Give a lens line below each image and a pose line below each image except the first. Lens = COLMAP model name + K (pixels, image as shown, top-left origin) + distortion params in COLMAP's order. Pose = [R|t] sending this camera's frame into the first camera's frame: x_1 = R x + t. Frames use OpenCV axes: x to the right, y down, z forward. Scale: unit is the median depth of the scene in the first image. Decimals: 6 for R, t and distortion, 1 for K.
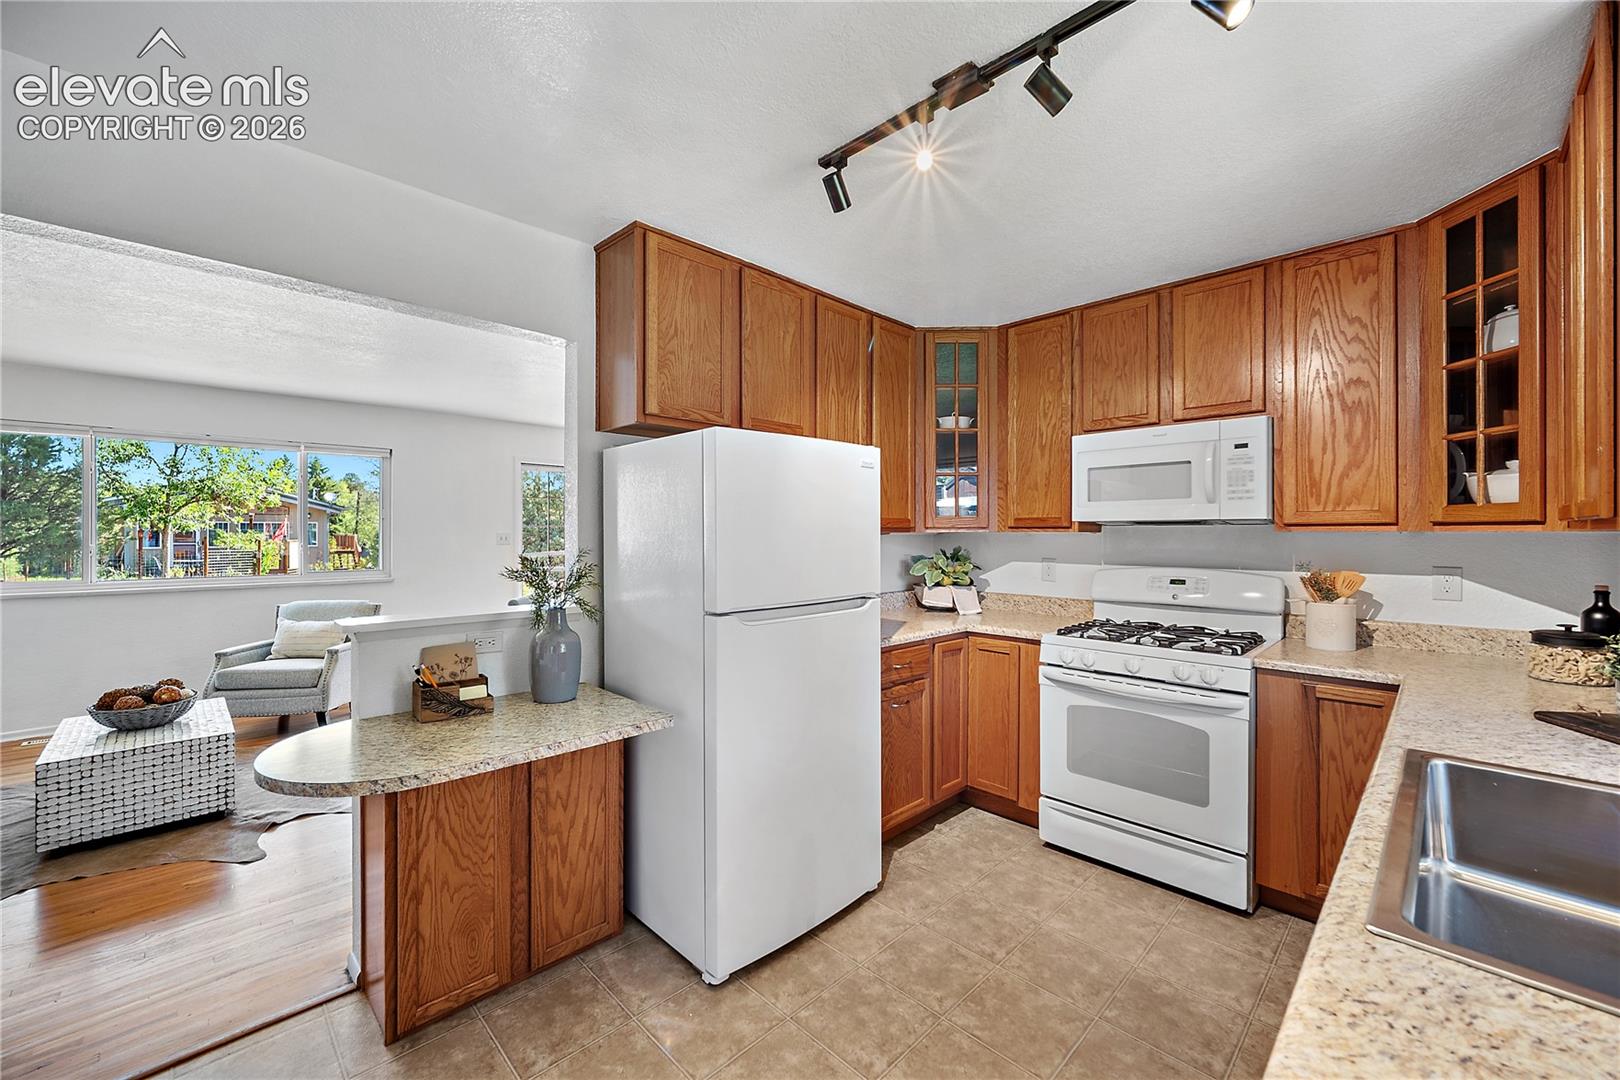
lens RADIAL K [[640.7, 0, 810.3], [0, 640.7, 533.7], [0, 0, 1]] dist [-0.002218, -0.000228]
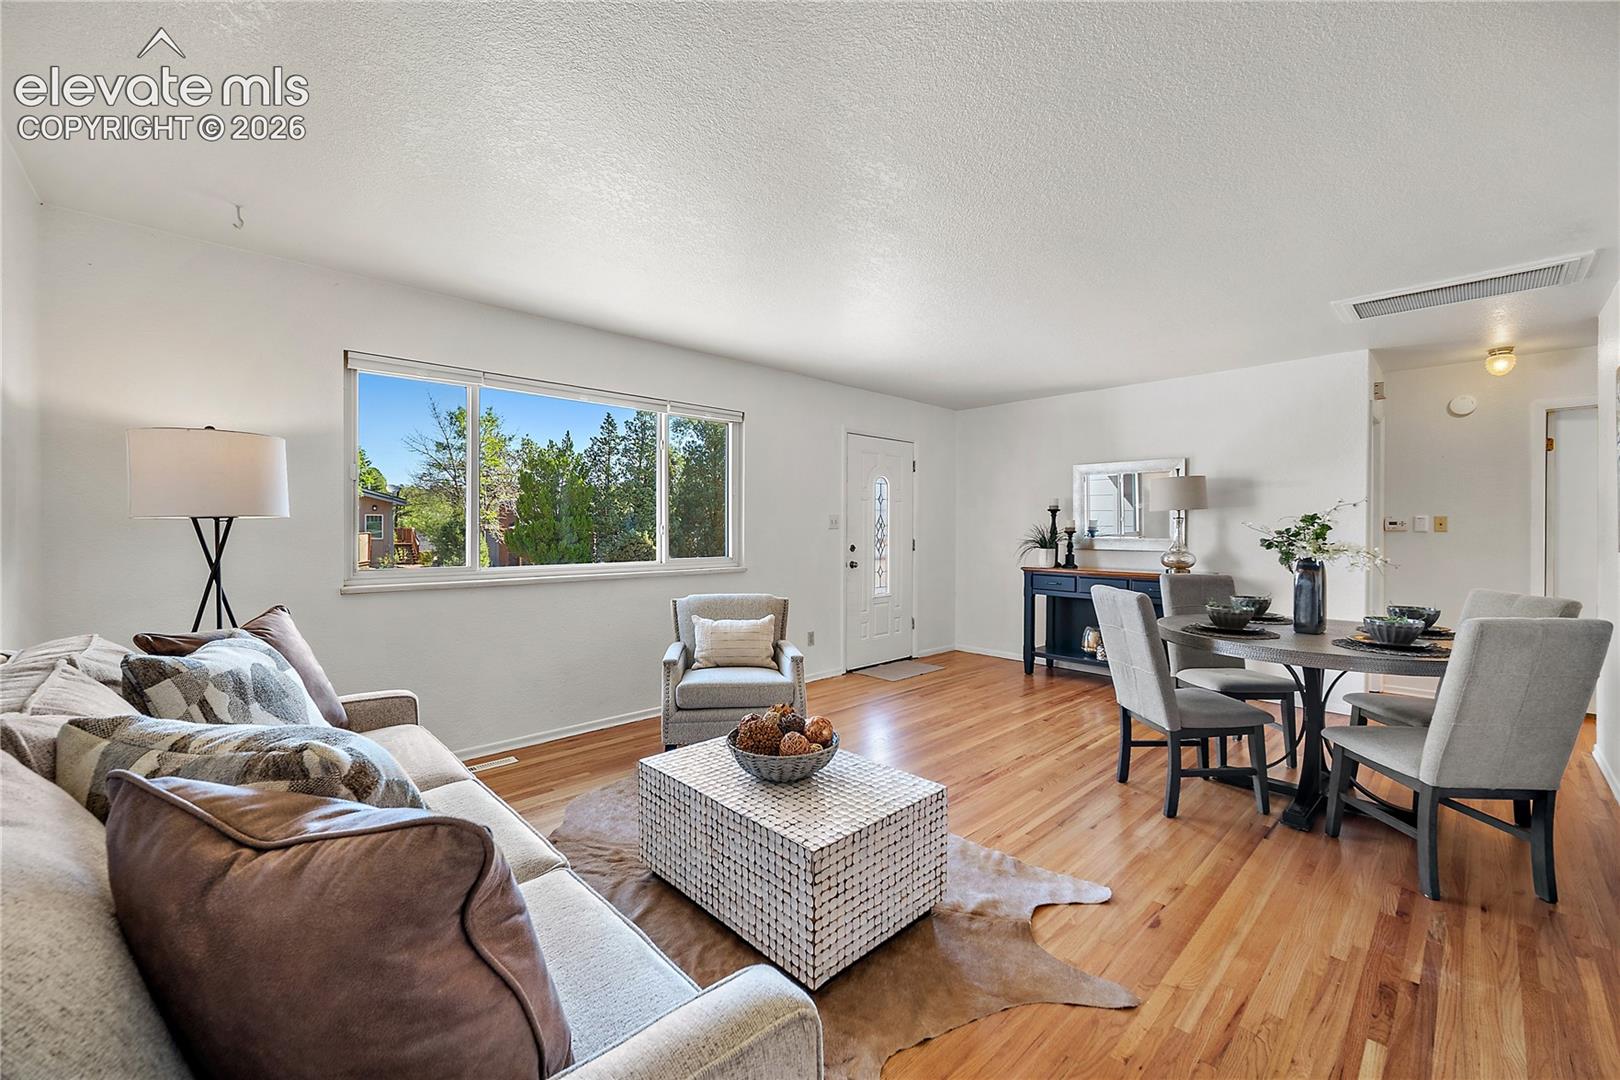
lens RADIAL K [[650.4, 0, 806.4], [0, 650.4, 528.4], [0, 0, 1]] dist [-0.001867, -0.000323]
pose [[0.999612, 0.002401, -0.027762, -1.051224], [-0.002440, 0.999996, -0.001367, 0.038437], [0.027759, 0.001434, 0.999614, 0.312351]]
